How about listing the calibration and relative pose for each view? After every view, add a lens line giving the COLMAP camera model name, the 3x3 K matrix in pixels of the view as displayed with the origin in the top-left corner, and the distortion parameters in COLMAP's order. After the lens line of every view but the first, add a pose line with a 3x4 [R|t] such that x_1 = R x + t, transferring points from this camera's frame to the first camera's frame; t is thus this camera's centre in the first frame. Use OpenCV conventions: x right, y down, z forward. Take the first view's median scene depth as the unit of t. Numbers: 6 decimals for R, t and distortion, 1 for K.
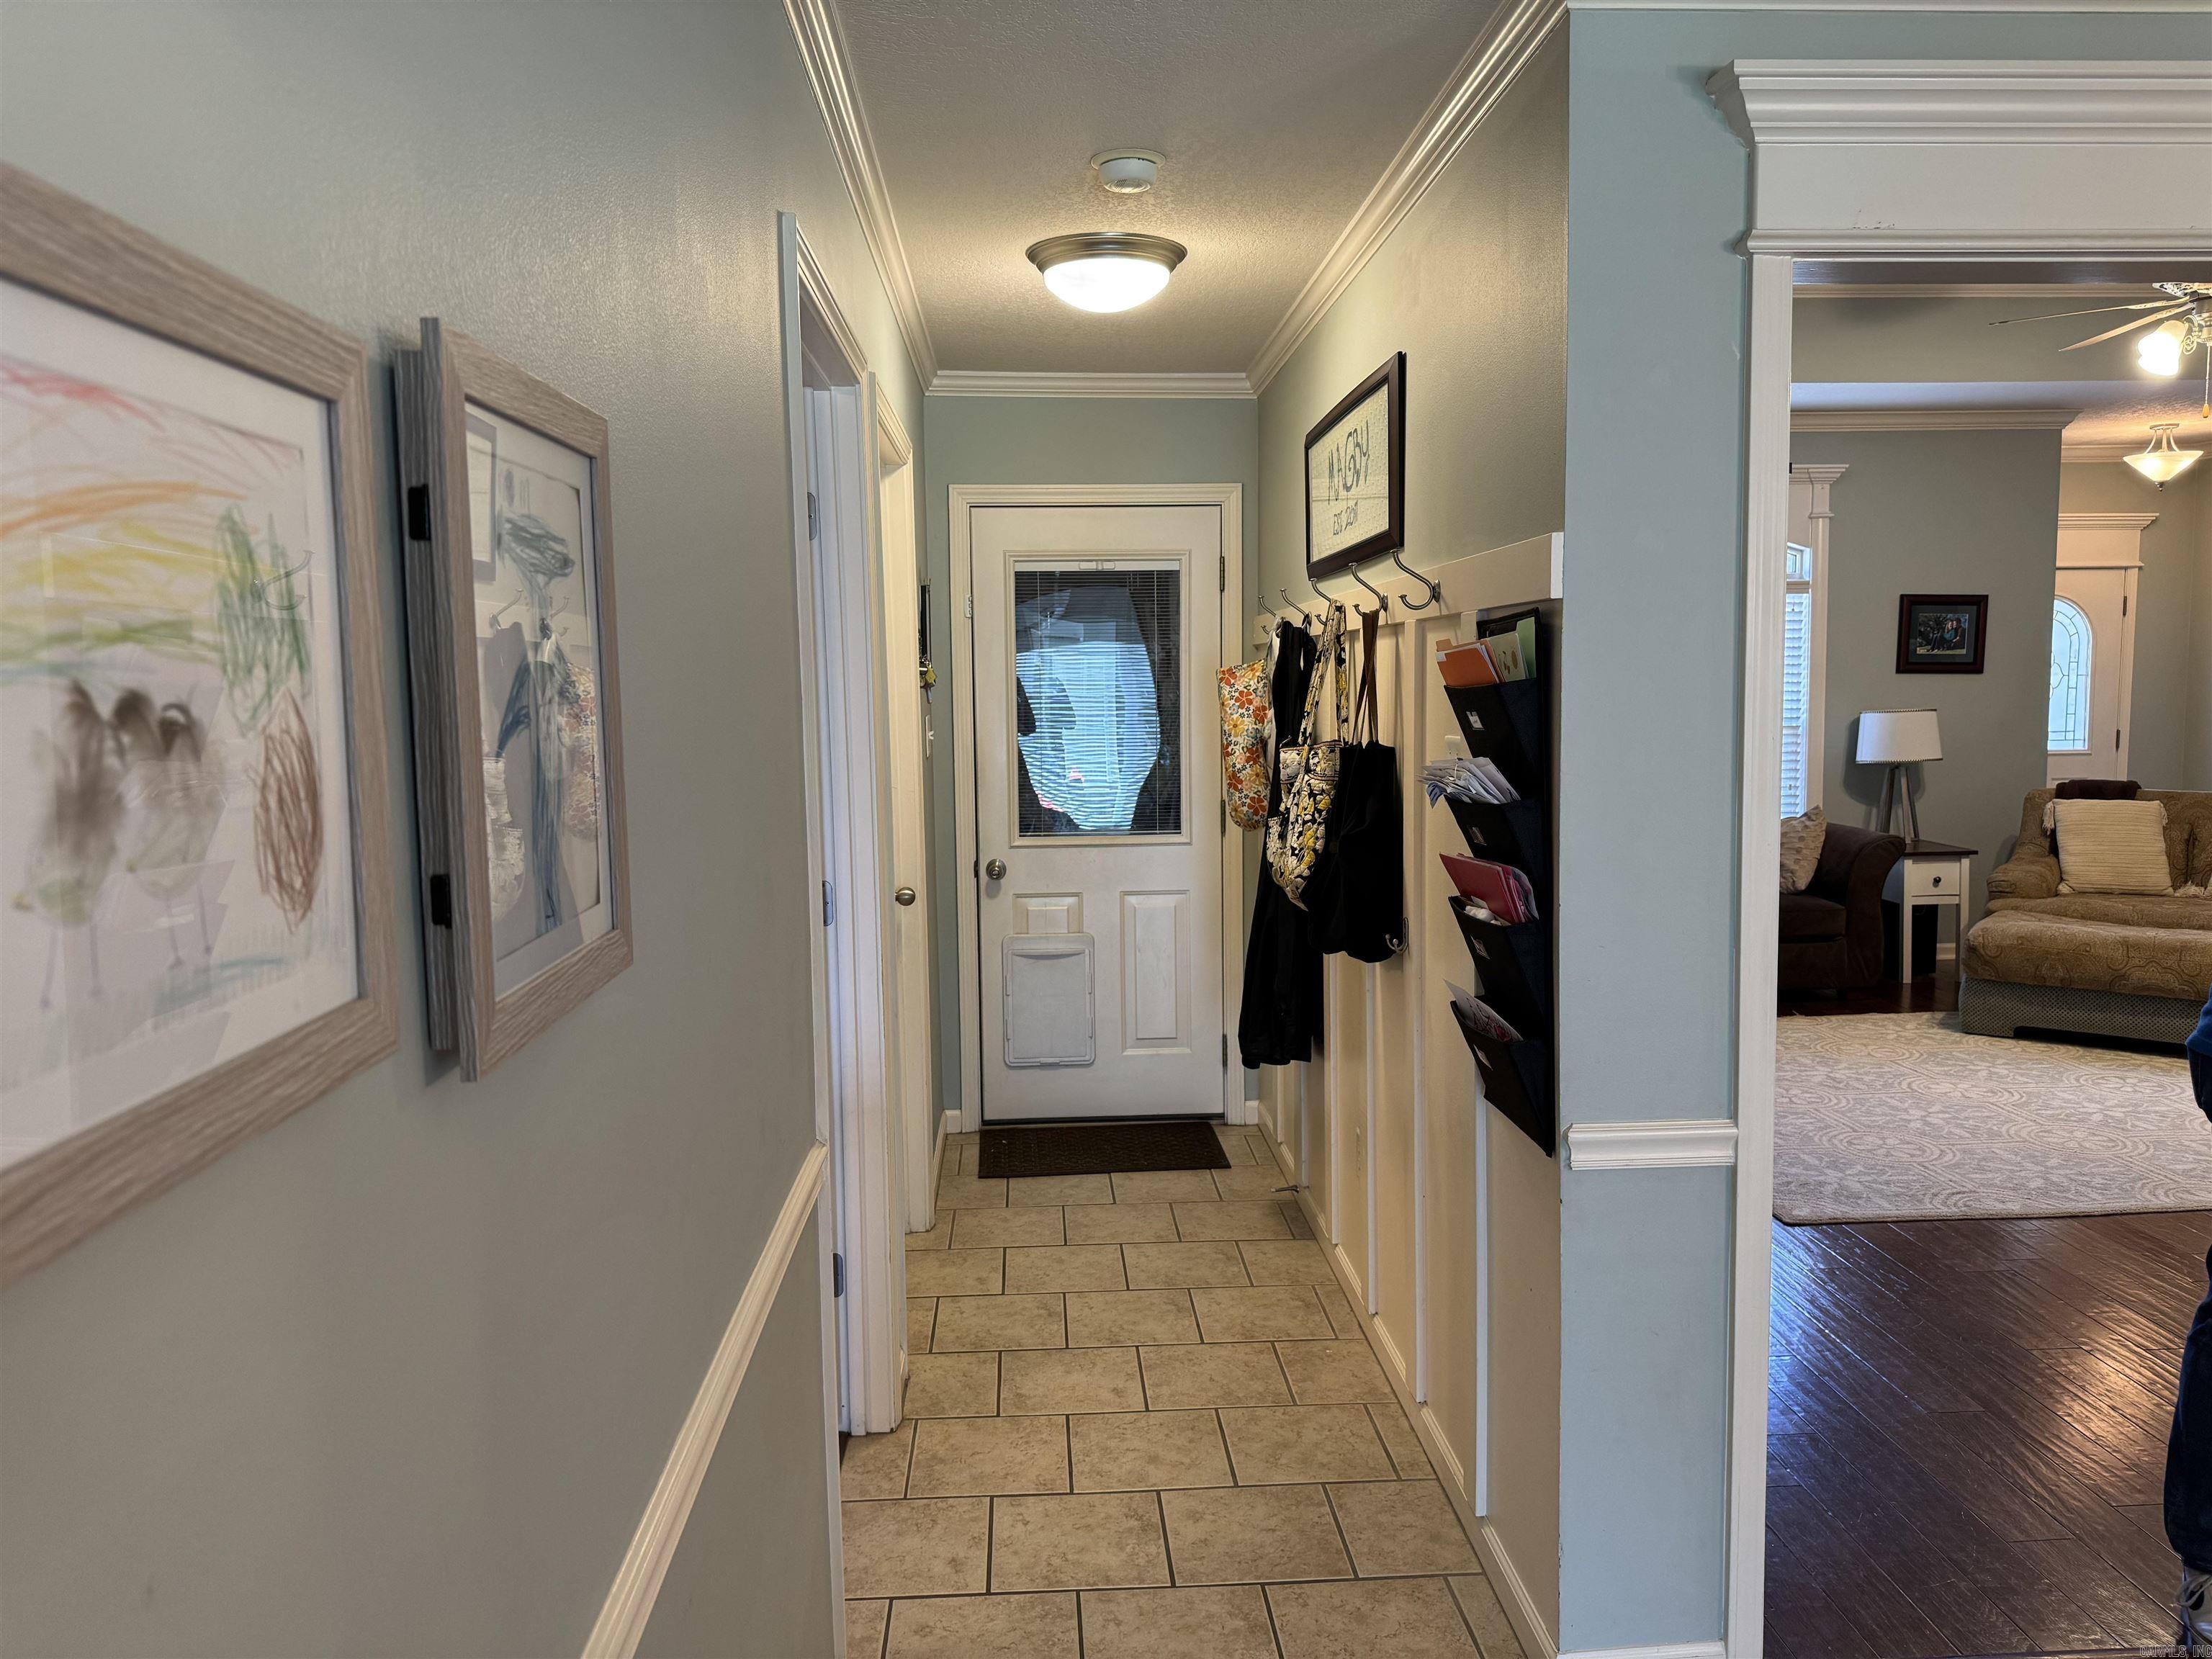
lens RADIAL K [[1575.4, 0, 1106.4], [0, 1575.4, 833.8], [0, 0, 1]] dist [0.021377, -0.024306]
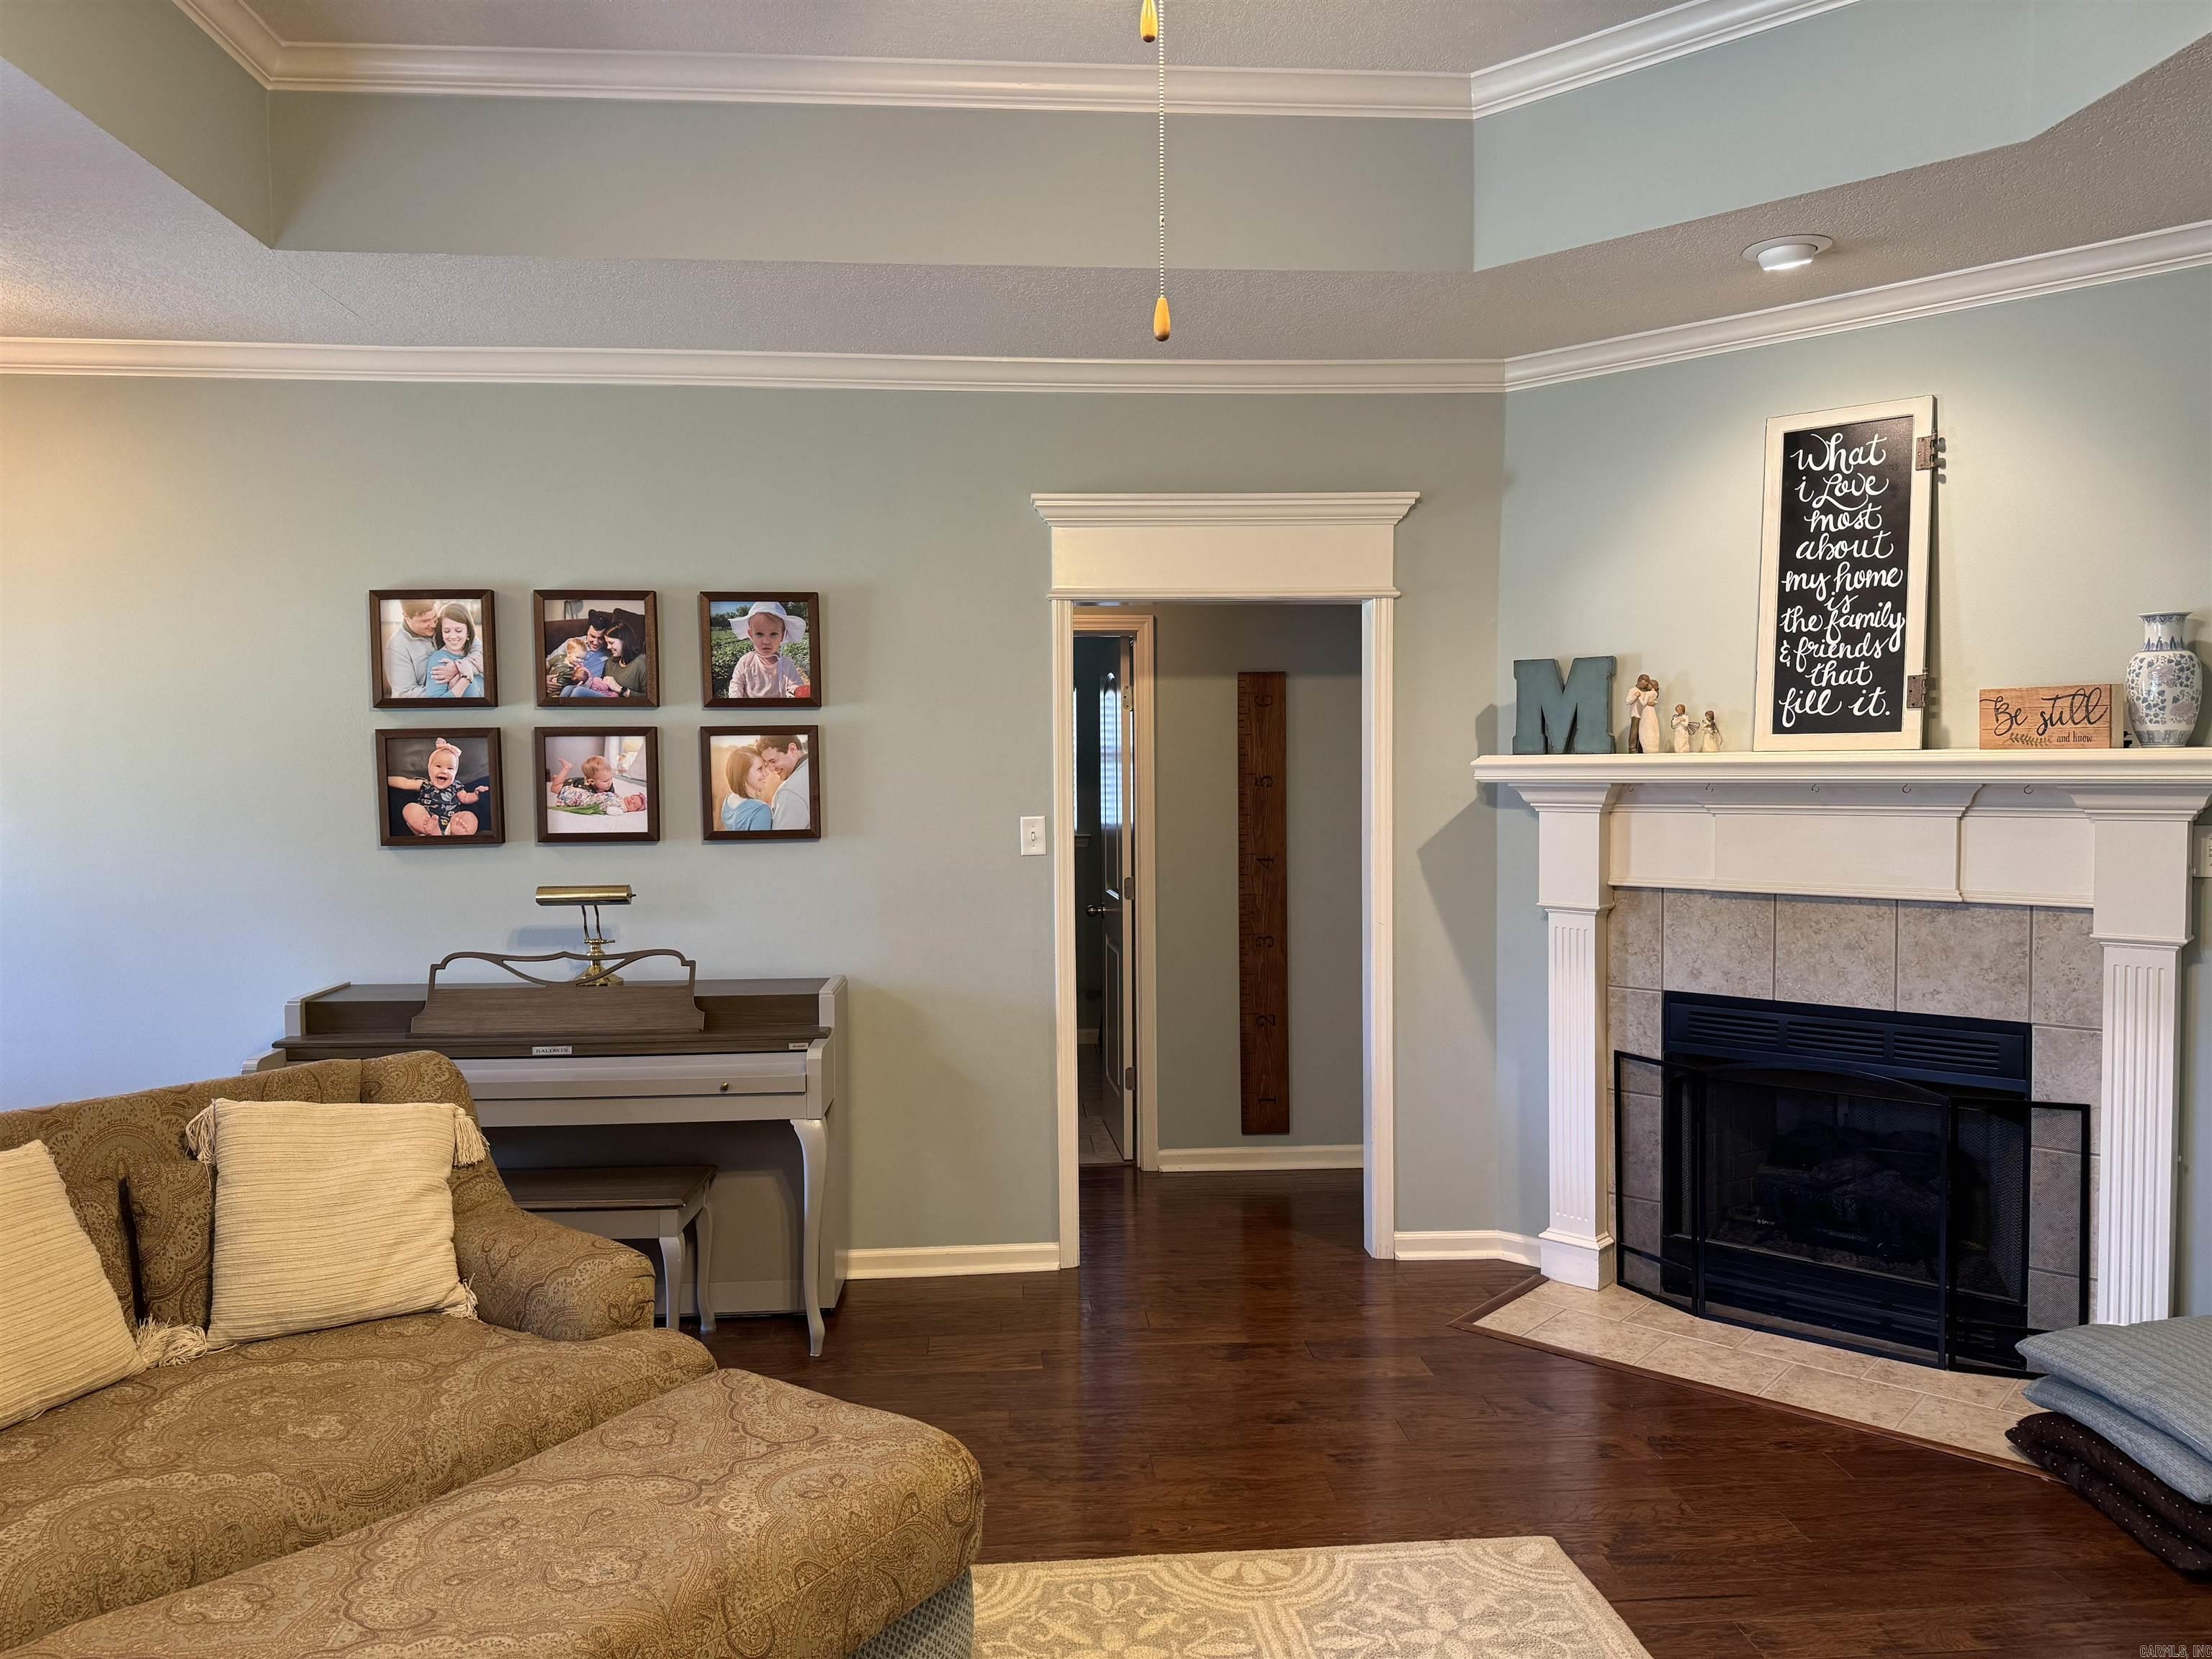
lens RADIAL K [[1558.0, 0, 1112.3], [0, 1558.0, 822.9], [0, 0, 1]] dist [0.071968, -0.093116]
pose [[-0.020077, -0.020159, 0.999595, 0.254421], [0.103685, 0.994364, 0.022136, -0.079284], [-0.994408, 0.104088, -0.017874, 0.710580]]
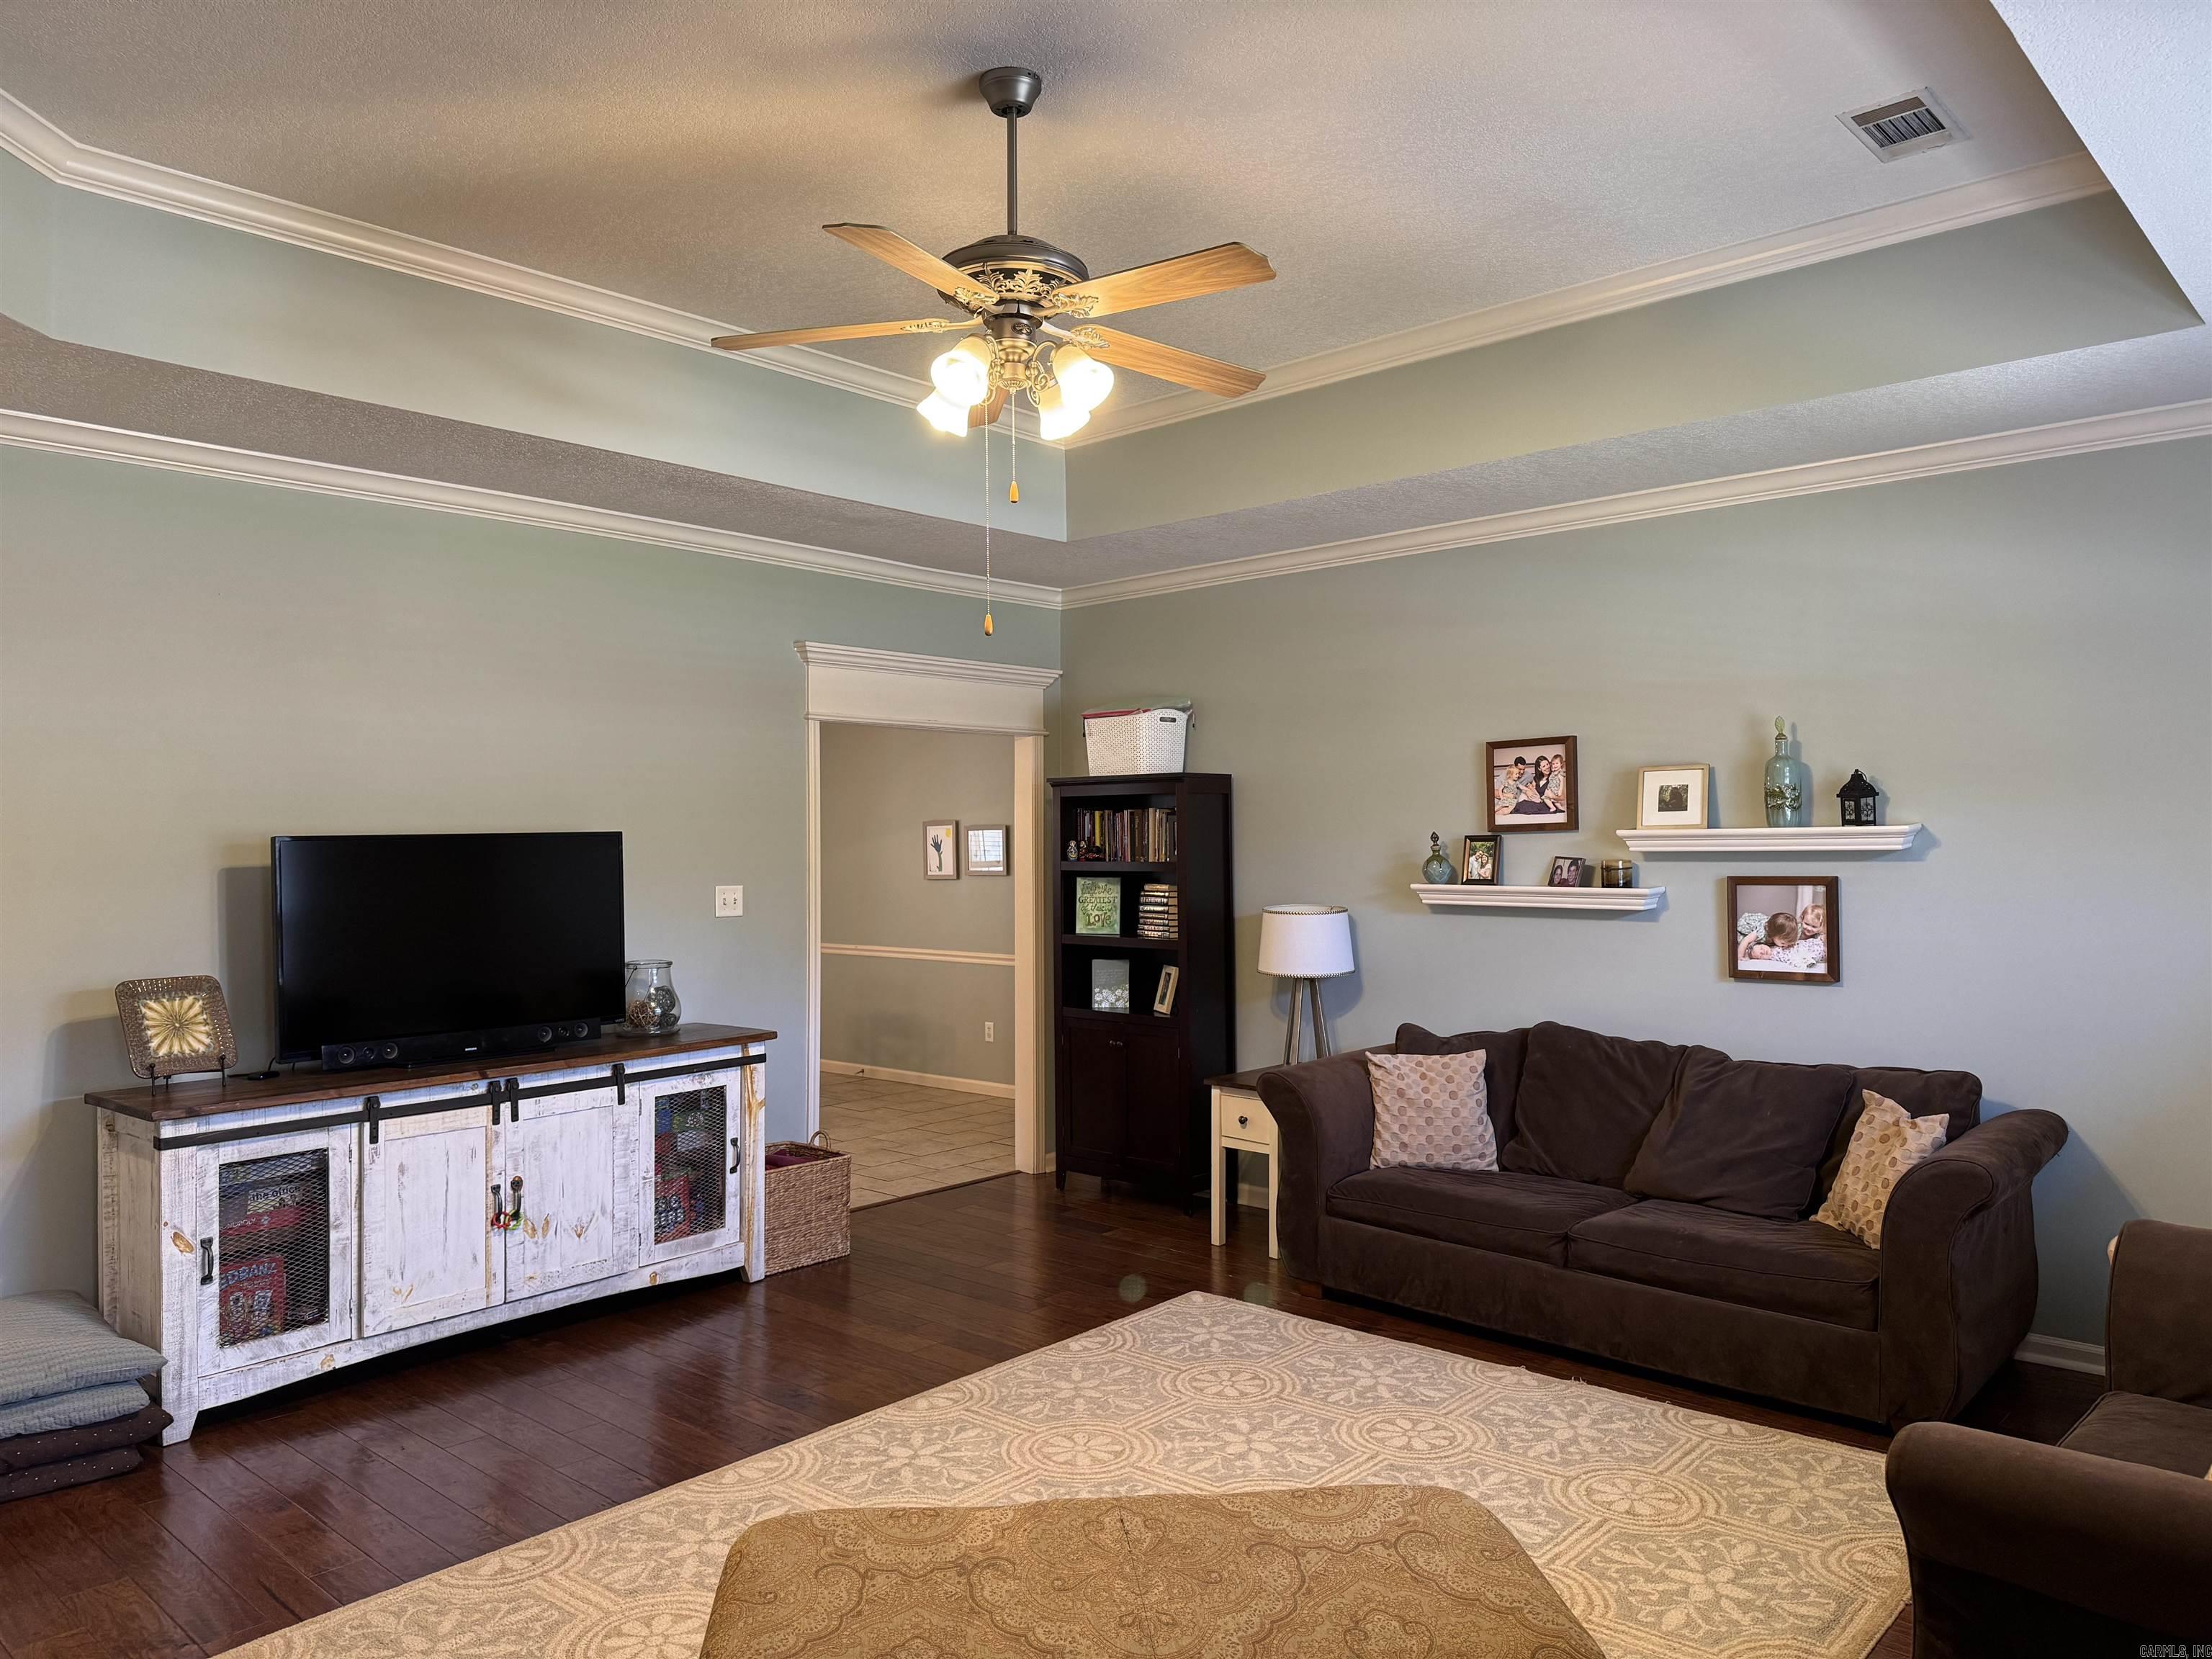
lens RADIAL K [[1575.4, 0, 1106.4], [0, 1575.4, 833.8], [0, 0, 1]] dist [0.021377, -0.024306]
pose [[-0.715699, 0.017913, -0.698179, 0.777600], [-0.050382, 0.995742, 0.077194, -0.123779], [0.696590, 0.090423, -0.711749, 1.039737]]
